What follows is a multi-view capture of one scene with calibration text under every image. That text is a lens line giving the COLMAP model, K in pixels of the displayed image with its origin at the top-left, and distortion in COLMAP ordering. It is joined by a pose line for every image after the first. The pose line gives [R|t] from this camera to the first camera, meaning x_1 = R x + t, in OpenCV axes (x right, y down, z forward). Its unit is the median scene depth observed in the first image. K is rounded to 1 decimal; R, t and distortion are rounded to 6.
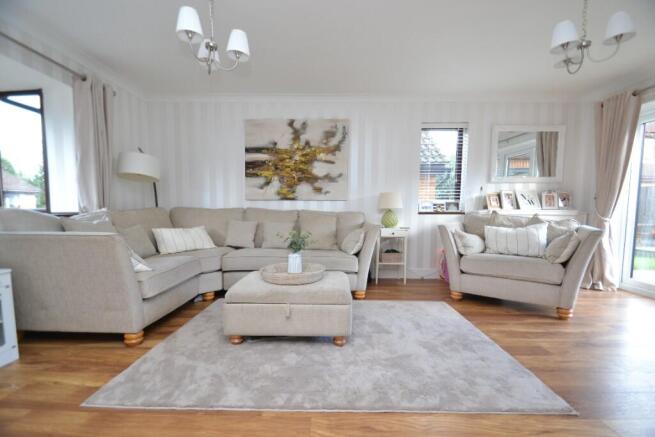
lens RADIAL K [[294.2, 0, 323.9], [0, 294.2, 232.9], [0, 0, 1]] dist [0.017281, -0.016231]
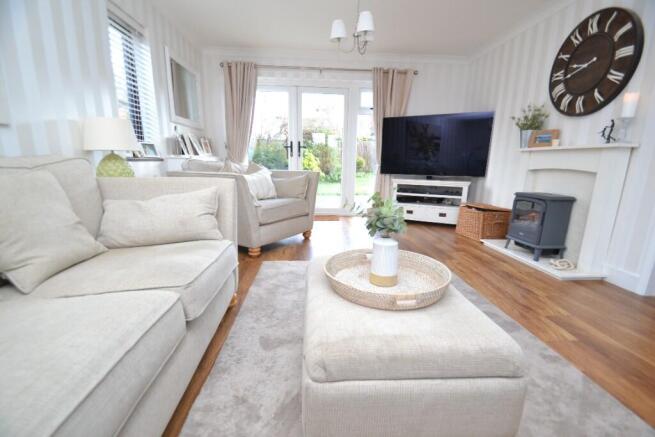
lens RADIAL K [[294.2, 0, 323.9], [0, 294.2, 232.9], [0, 0, 1]] dist [0.017281, -0.016231]
pose [[-0.076350, -0.240840, 0.967557, -0.340511], [0.064250, 0.967184, 0.245818, -0.044659], [-0.995009, 0.080934, -0.058371, 0.652755]]
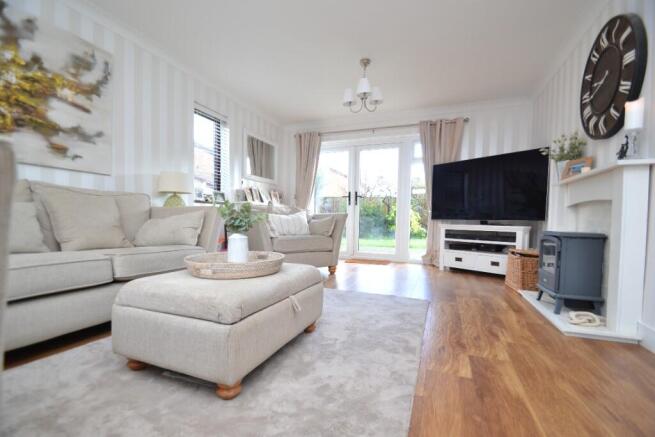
lens RADIAL K [[294.2, 0, 323.9], [0, 294.2, 232.9], [0, 0, 1]] dist [0.017281, -0.016231]
pose [[0.355840, -0.037827, 0.933781, -0.382742], [0.058739, 0.998110, 0.018049, 0.036192], [-0.932699, 0.048426, 0.357389, 0.325022]]
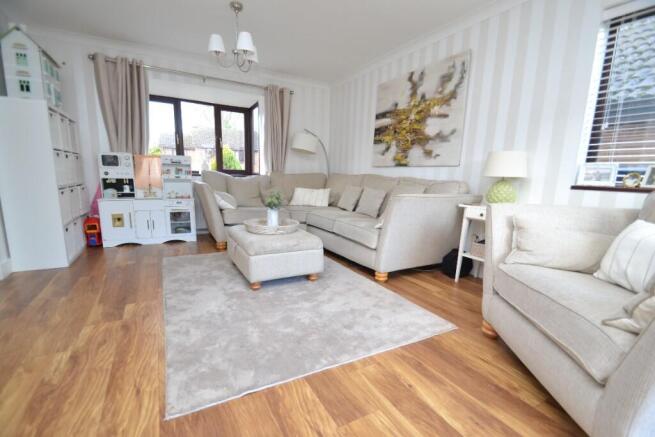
lens RADIAL K [[294.2, 0, 323.9], [0, 294.2, 232.9], [0, 0, 1]] dist [0.017281, -0.016231]
pose [[0.500385, 0.177422, -0.847429, 0.582128], [-0.096500, 0.984109, 0.149057, -0.020978], [0.860408, 0.007191, 0.509555, 0.329614]]
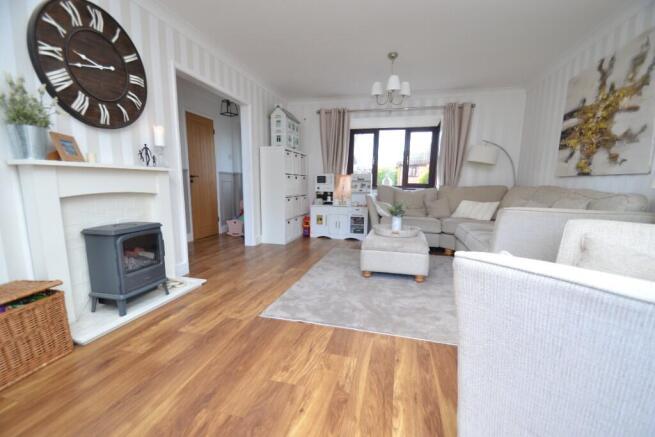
lens RADIAL K [[294.2, 0, 323.9], [0, 294.2, 232.9], [0, 0, 1]] dist [0.017281, -0.016231]
pose [[-0.231429, 0.155083, -0.960411, 0.767968], [-0.091534, 0.979362, 0.180200, -0.045694], [0.968536, 0.129614, -0.212458, 0.556034]]
